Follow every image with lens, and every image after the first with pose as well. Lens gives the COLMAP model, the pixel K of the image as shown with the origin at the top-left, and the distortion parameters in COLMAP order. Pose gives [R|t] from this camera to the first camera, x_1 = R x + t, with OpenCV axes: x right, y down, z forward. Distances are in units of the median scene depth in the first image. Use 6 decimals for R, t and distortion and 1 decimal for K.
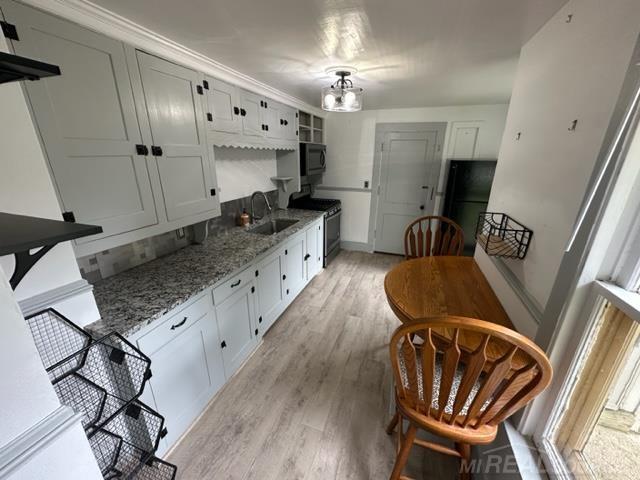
lens RADIAL K [[254.3, 0, 322.0], [0, 254.3, 240.4], [0, 0, 1]] dist [-0.002036, -0.000147]
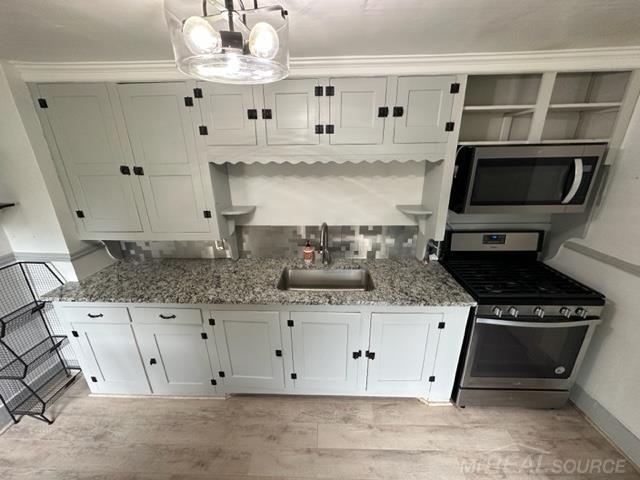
lens RADIAL K [[254.3, 0, 321.0], [0, 254.3, 240.3], [0, 0, 1]] dist [-0.002036, -0.000147]
pose [[0.307488, 0.303802, -0.901751, 0.447765], [-0.291913, 0.932086, 0.214482, -0.347287], [0.905670, 0.197282, 0.375289, 0.876914]]
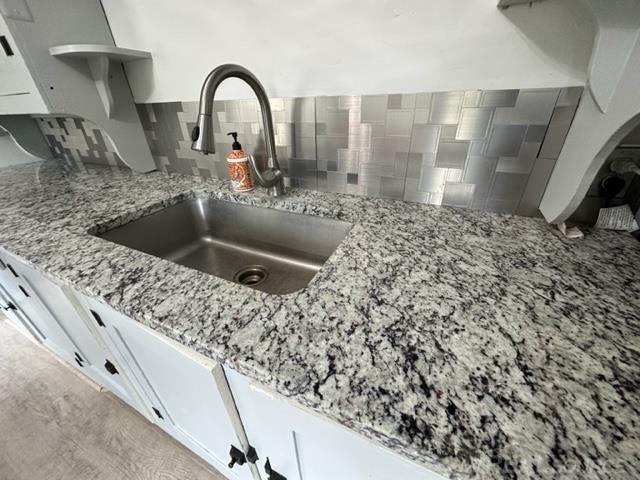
lens RADIAL K [[254.3, 0, 320.9], [0, 254.3, 241.0], [0, 0, 1]] dist [-0.002036, -0.000147]
pose [[-0.101230, 0.477232, -0.872927, 0.022508], [-0.292398, 0.824410, 0.484616, -0.231139], [0.950924, 0.304300, 0.056086, 1.314653]]
